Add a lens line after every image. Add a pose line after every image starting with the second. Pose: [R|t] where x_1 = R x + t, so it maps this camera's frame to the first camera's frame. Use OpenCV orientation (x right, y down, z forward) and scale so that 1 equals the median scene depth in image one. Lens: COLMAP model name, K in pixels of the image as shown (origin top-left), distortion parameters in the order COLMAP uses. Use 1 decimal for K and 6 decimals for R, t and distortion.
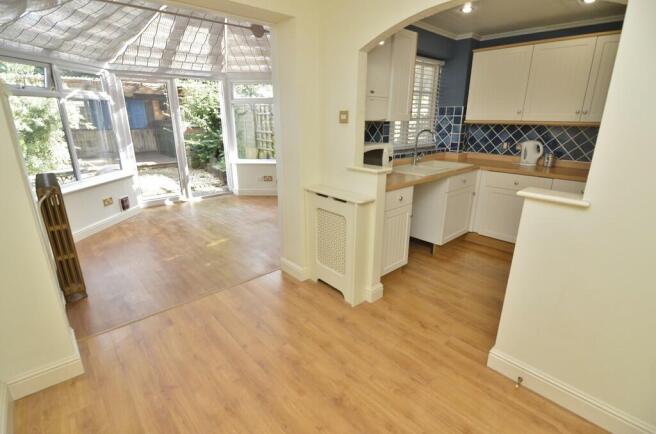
lens RADIAL K [[314.0, 0, 327.7], [0, 314.0, 215.2], [0, 0, 1]] dist [-0.013629, -0.002042]
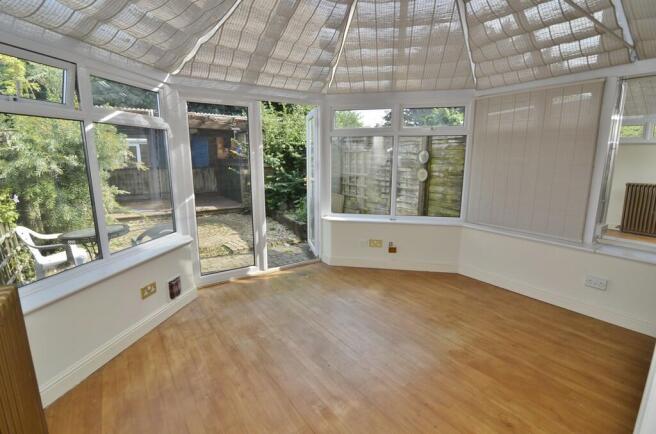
lens RADIAL K [[314.0, 0, 329.5], [0, 314.0, 217.1], [0, 0, 1]] dist [-0.013629, -0.002042]
pose [[0.990846, 0.027940, -0.132073, -0.154317], [-0.042280, 0.993355, -0.107046, -0.074144], [0.128204, 0.111650, 0.985443, 0.237368]]
